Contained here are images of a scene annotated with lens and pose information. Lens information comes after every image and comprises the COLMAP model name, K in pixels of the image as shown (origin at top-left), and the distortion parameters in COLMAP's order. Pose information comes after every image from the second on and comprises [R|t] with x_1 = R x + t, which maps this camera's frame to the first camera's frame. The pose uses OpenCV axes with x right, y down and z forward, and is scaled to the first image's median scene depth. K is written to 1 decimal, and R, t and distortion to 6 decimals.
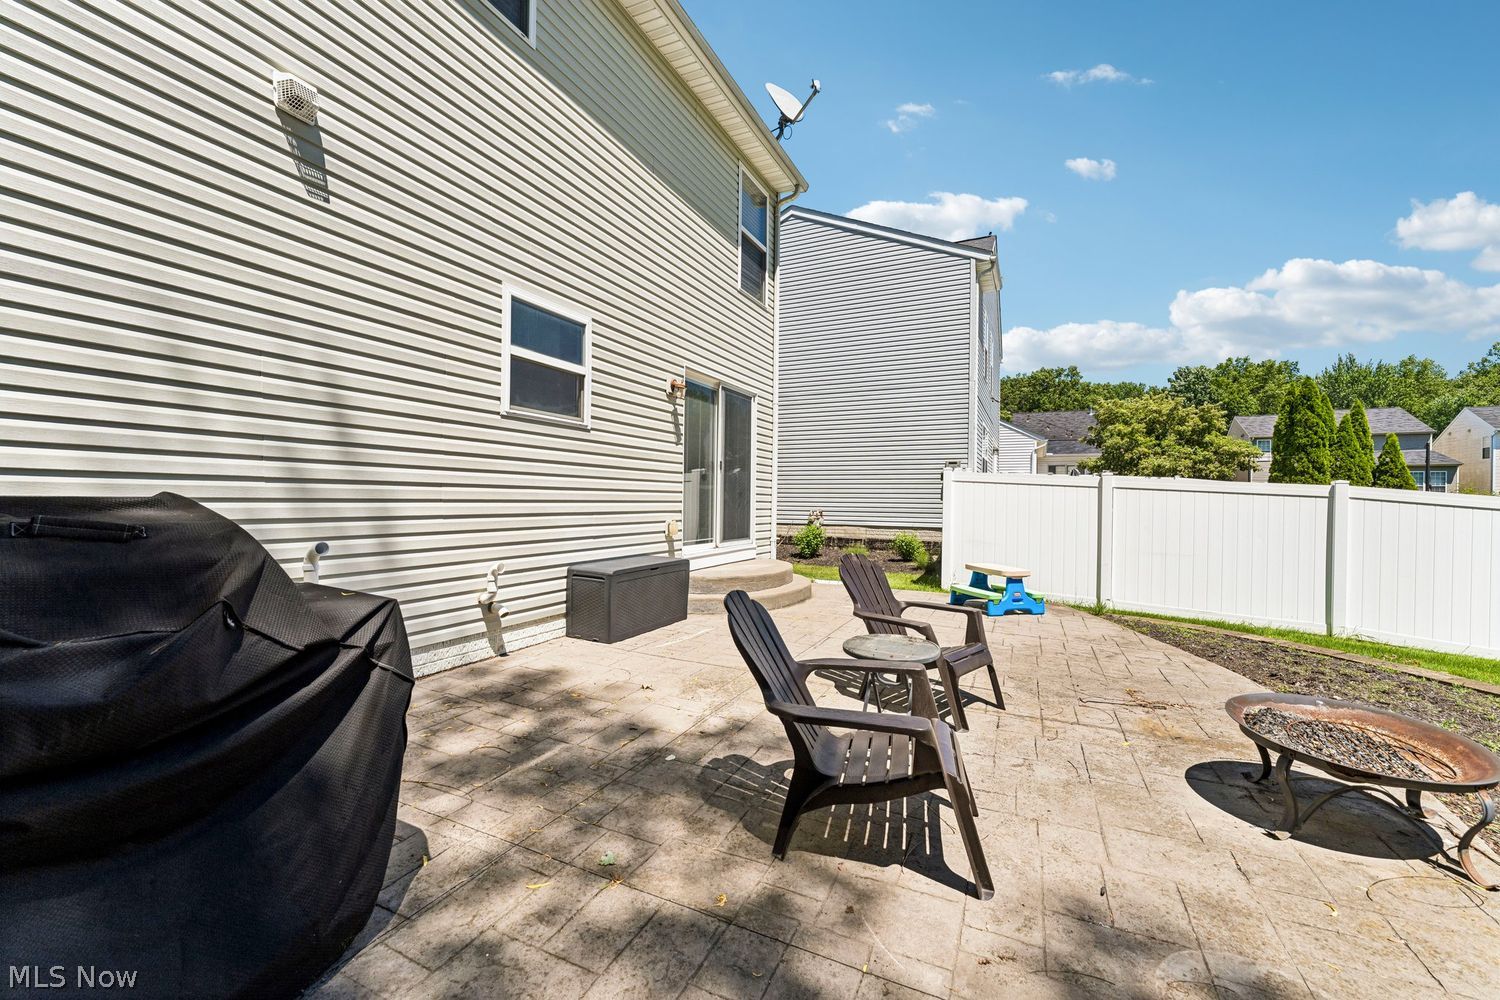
lens RADIAL K [[592.4, 0, 752.2], [0, 592.4, 501.1], [0, 0, 1]] dist [0.001938, -0.000716]
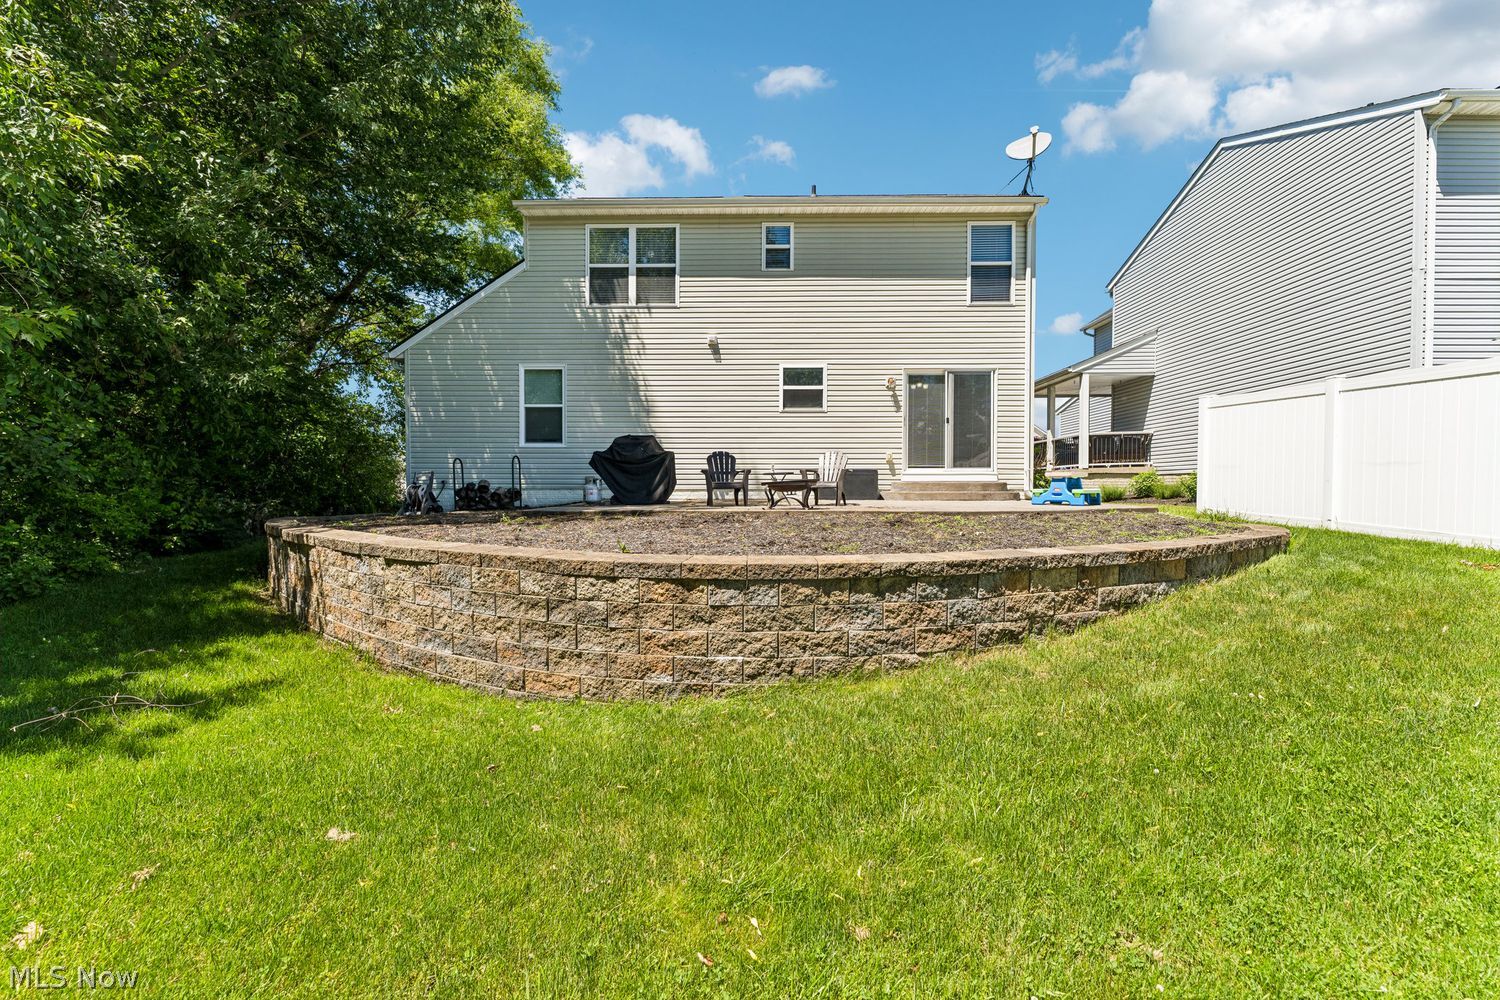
lens RADIAL K [[592.4, 0, 751.8], [0, 592.4, 498.7], [0, 0, 1]] dist [0.001938, -0.000716]
pose [[0.413805, 0.001311, -0.910365, 1.740061], [0.000097, 0.999999, 0.001484, 0.218540], [0.910365, -0.000702, 0.413805, -0.230501]]
